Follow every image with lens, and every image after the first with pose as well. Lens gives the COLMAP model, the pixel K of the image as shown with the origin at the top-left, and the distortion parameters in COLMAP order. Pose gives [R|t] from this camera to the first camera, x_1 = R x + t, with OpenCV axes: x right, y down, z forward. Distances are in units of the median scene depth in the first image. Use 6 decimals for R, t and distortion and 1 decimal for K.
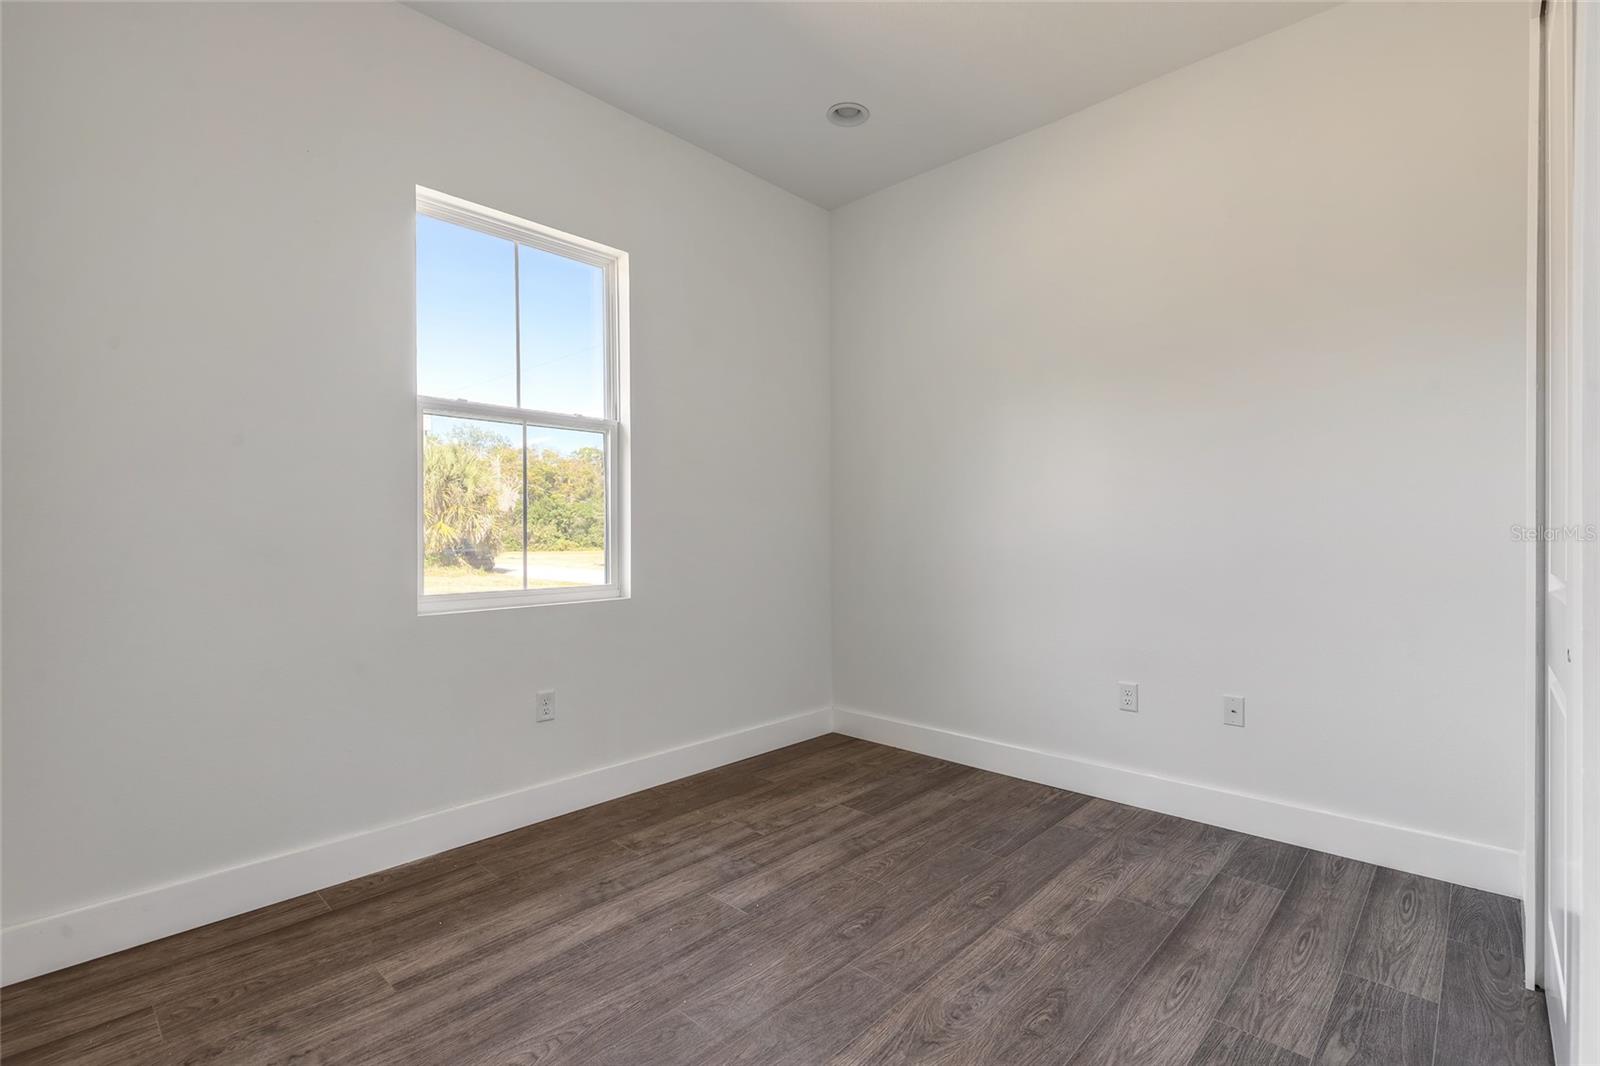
lens RADIAL K [[727.4, 0, 805.5], [0, 727.4, 528.5], [0, 0, 1]] dist [0.000541, -0.001521]
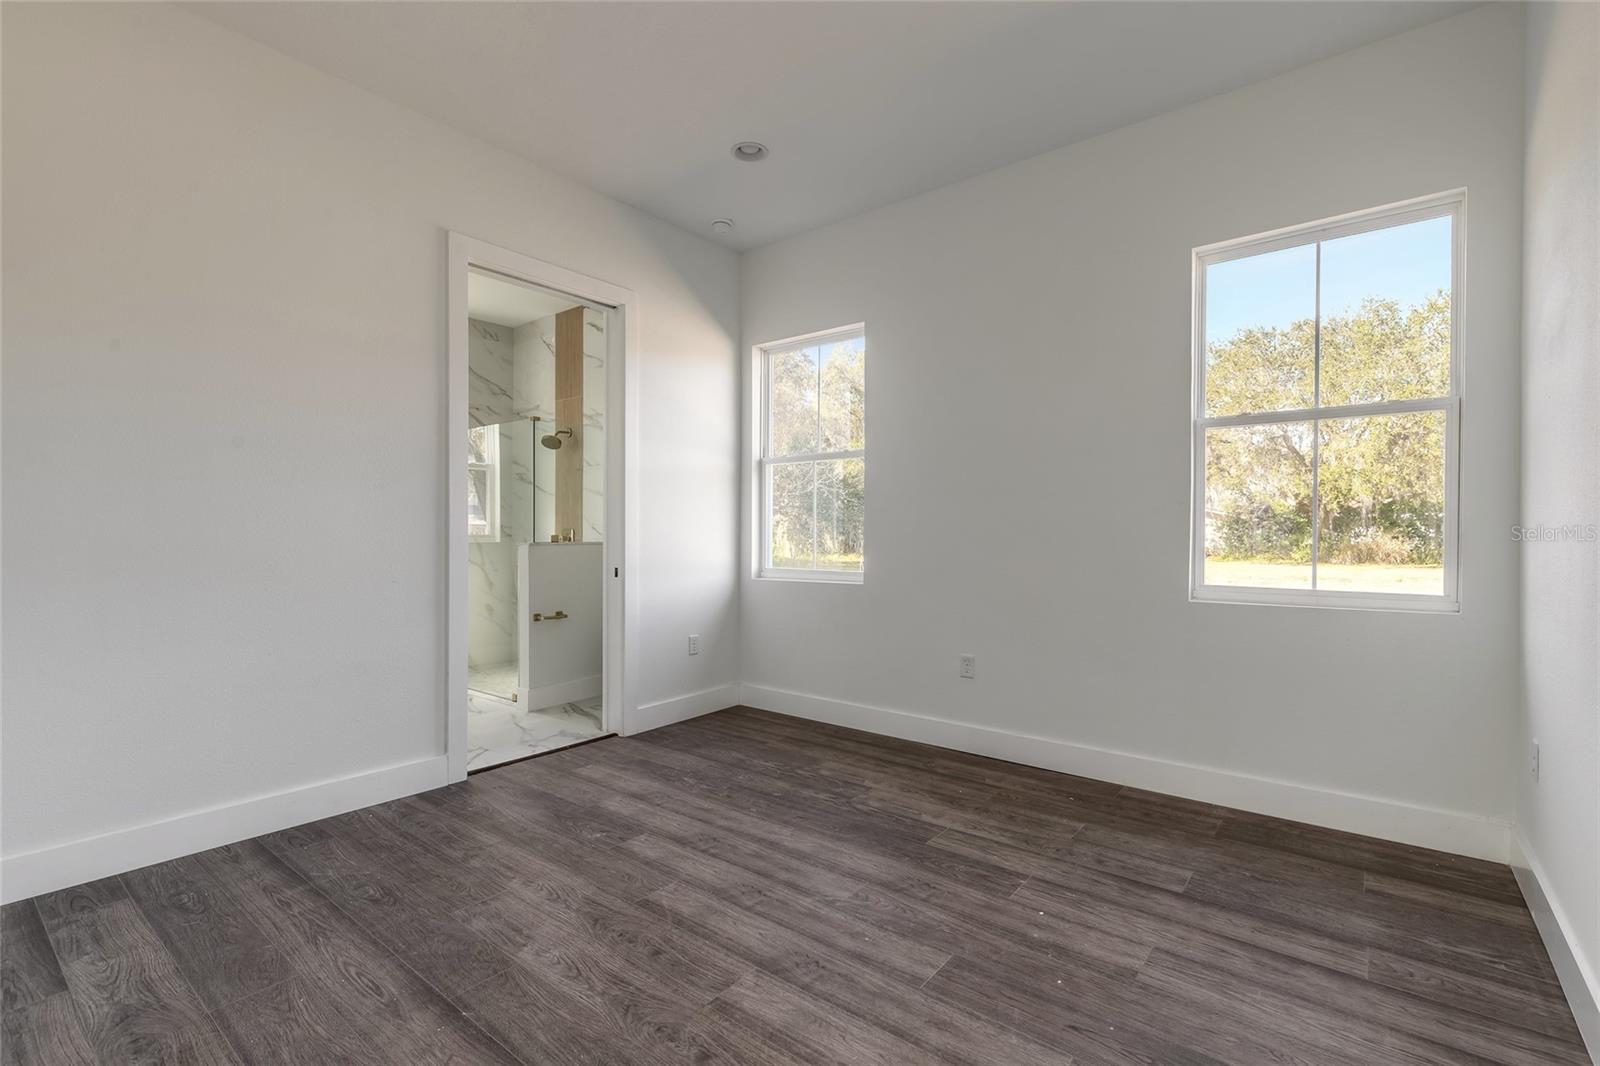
lens RADIAL K [[727.4, 0, 804.2], [0, 727.4, 536.4], [0, 0, 1]] dist [0.000541, -0.001521]
pose [[0.079393, 0.013909, -0.996746, 0.587690], [0.011345, 0.999825, 0.014856, -0.012776], [0.996779, -0.012488, 0.079221, 0.228533]]
